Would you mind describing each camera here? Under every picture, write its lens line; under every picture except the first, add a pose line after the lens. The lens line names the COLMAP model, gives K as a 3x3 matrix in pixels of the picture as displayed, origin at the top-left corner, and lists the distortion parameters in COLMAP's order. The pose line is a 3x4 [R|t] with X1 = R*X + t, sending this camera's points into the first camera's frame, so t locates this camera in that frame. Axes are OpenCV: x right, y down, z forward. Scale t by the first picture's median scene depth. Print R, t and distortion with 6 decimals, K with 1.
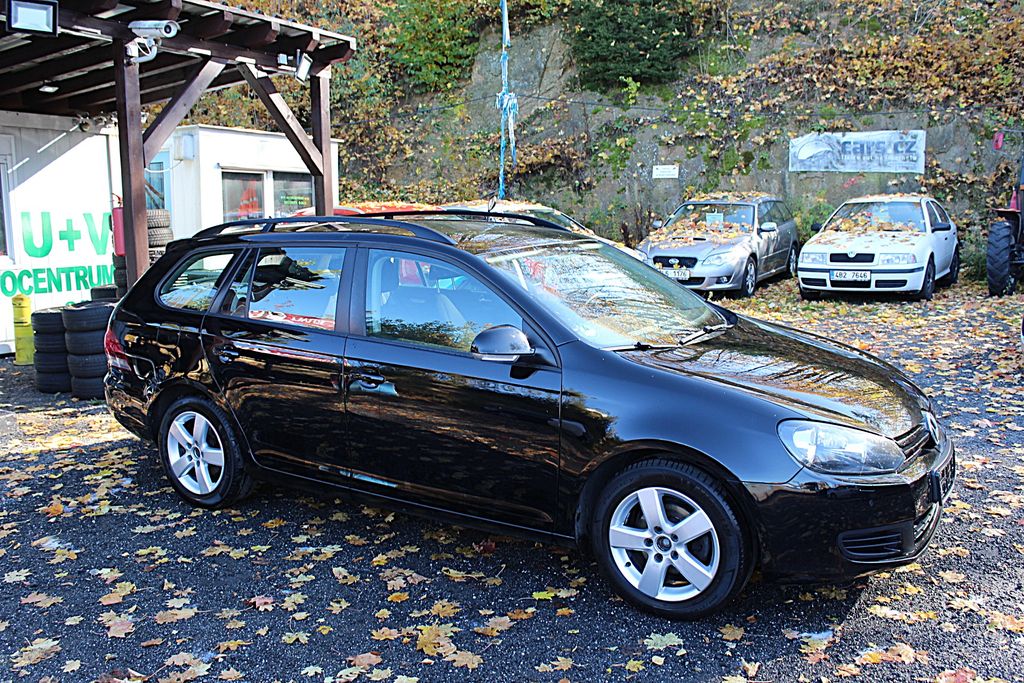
lens RADIAL K [[927.5, 0, 512.0], [0, 927.5, 341.5], [0, 0, 1]] dist [-0.005058, -0.203339]
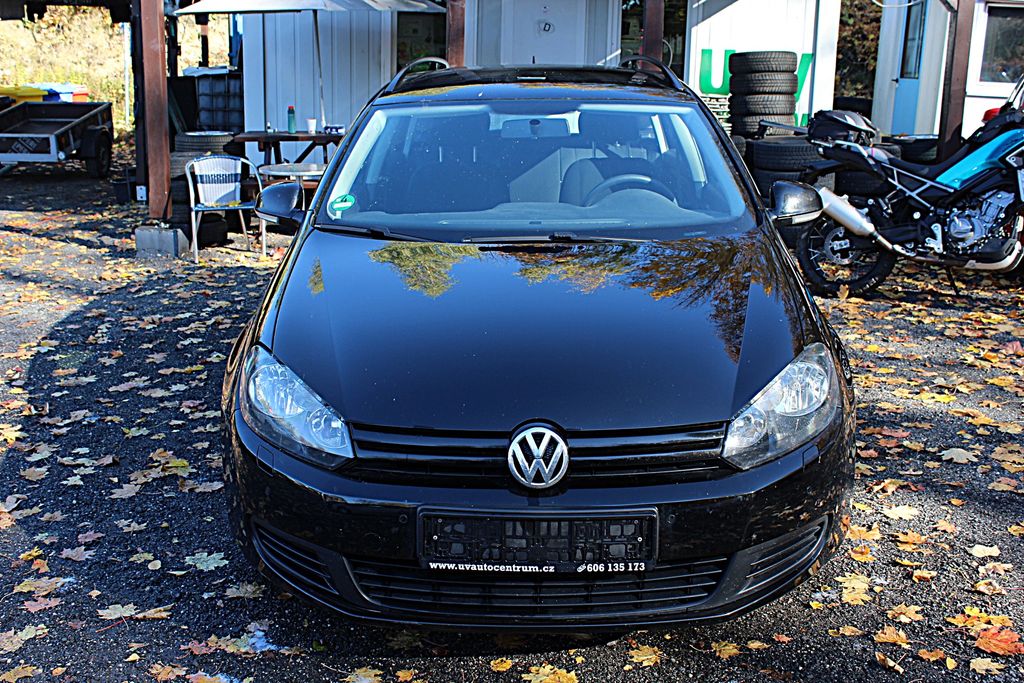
lens RADIAL K [[1097.2, 0, 512.0], [0, 1097.2, 341.5], [0, 0, 1]] dist [-0.151393, 0.265792]
pose [[0.511999, 0.242260, -0.824116, 0.371753], [-0.140416, 0.970105, 0.197939, -0.041763], [0.847431, 0.014374, 0.530710, 0.228654]]
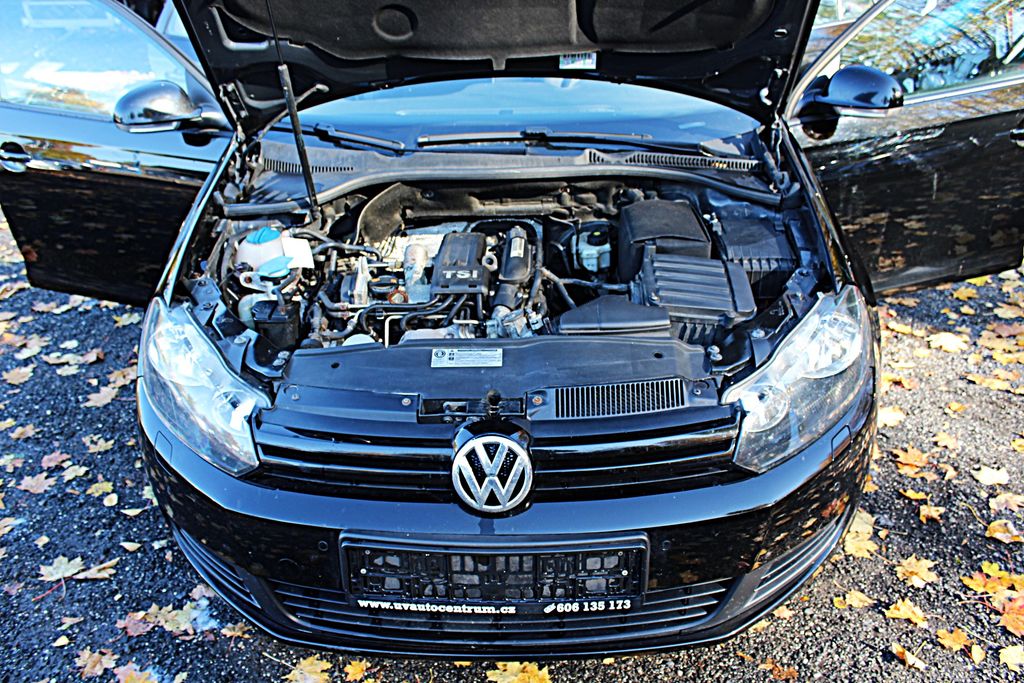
lens RADIAL K [[835.8, 0, 512.0], [0, 835.8, 341.5], [0, 0, 1]] dist [-0.145083, 0.129189]
pose [[0.505532, 0.413440, -0.757301, 0.276745], [-0.121586, 0.903094, 0.411871, -0.047770], [0.854198, -0.116137, 0.506811, 0.299249]]
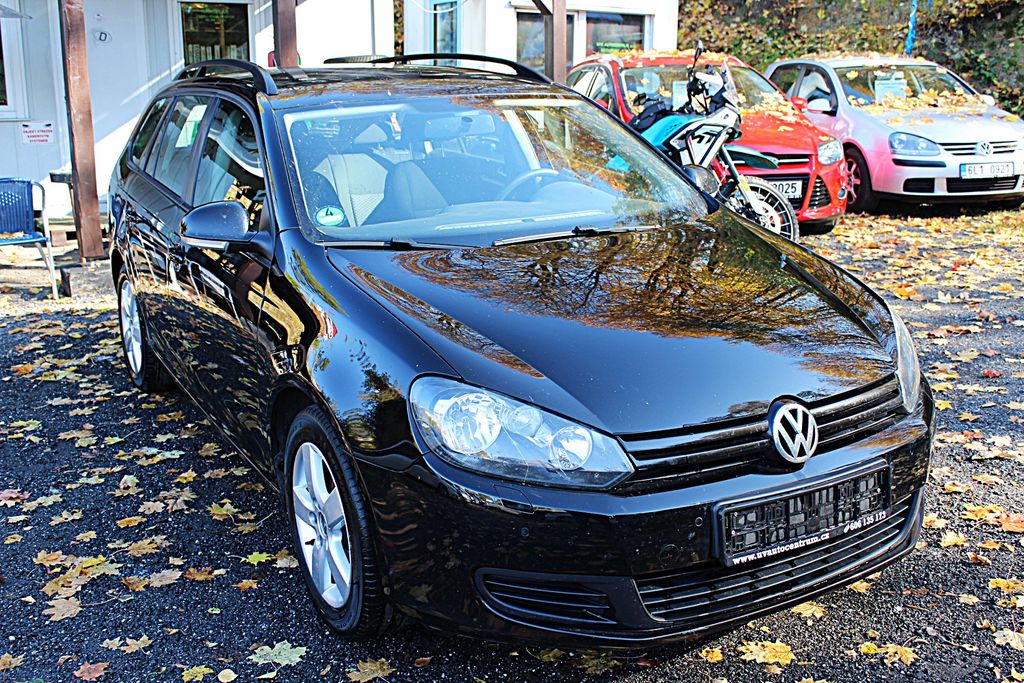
lens RADIAL K [[1097.2, 0, 512.0], [0, 1097.2, 341.5], [0, 0, 1]] dist [-0.151393, 0.265792]
pose [[0.879084, 0.129768, -0.458663, 0.230777], [-0.078627, 0.988525, 0.128982, -0.016033], [0.470138, -0.077322, 0.879200, 0.114190]]
